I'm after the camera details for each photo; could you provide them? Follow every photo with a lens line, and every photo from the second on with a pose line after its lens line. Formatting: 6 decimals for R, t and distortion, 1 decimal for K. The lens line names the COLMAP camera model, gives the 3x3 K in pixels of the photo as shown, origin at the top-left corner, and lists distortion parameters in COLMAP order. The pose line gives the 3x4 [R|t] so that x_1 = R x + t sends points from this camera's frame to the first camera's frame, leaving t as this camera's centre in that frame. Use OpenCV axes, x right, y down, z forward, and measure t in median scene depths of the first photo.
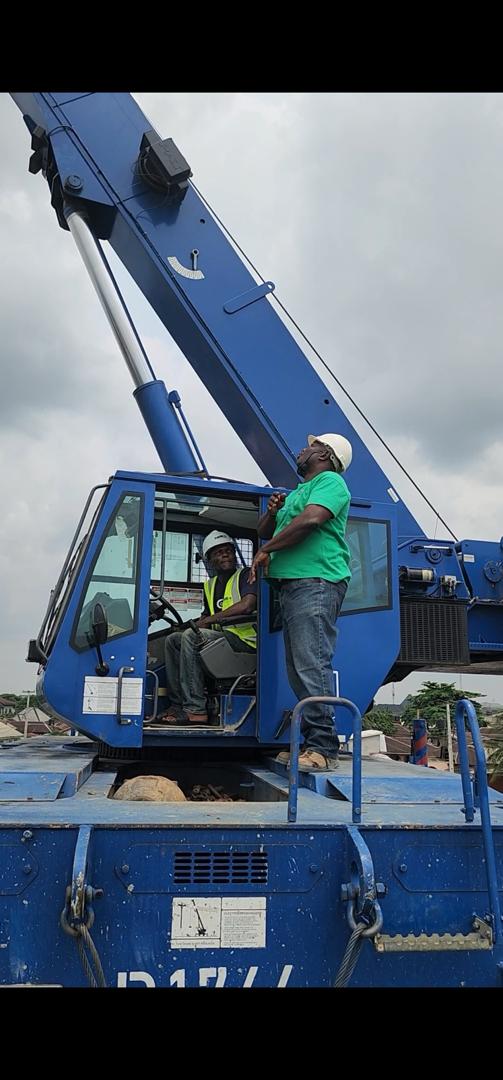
lens RADIAL K [[781.8, 0, 251.5], [0, 781.8, 540.0], [0, 0, 1]] dist [0.044047, 0.000001]
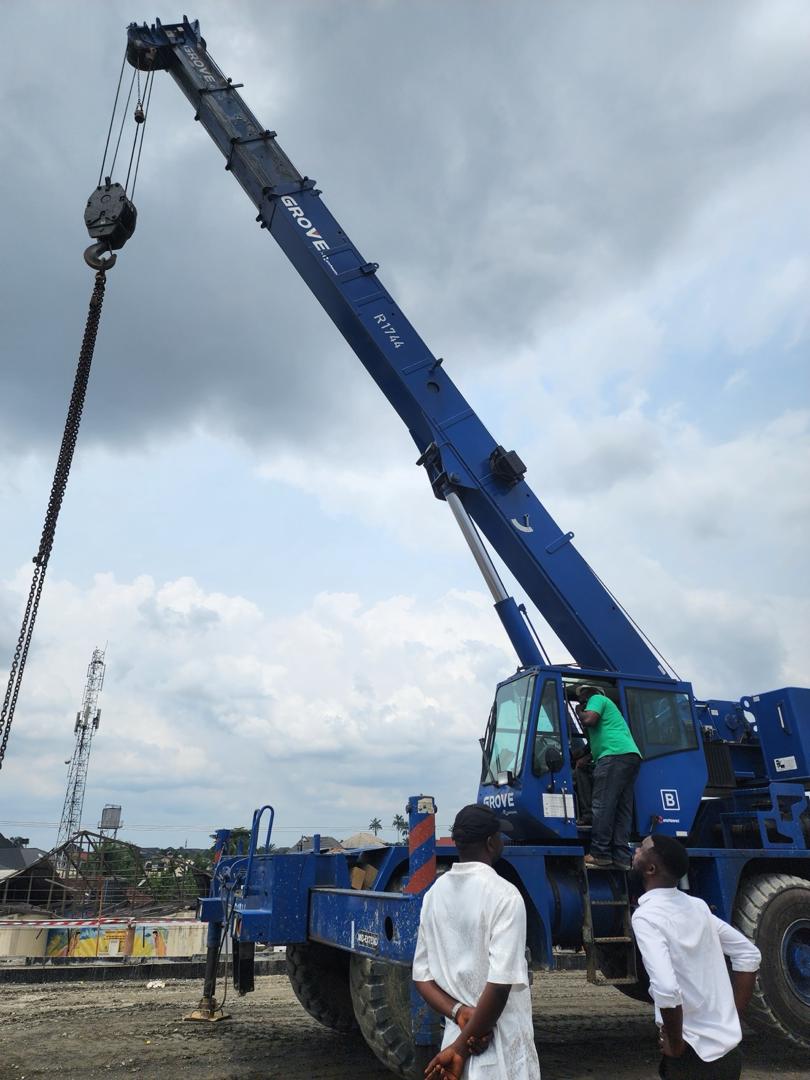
lens RADIAL K [[743.4, 0, 405.0], [0, 743.4, 540.0], [0, 0, 1]] dist [0.090847, 0.000242]
pose [[0.998134, -0.005094, 0.060851, -0.419139], [0.016224, 0.982824, -0.183832, -0.046924], [-0.058869, 0.184476, 0.981072, -0.459990]]
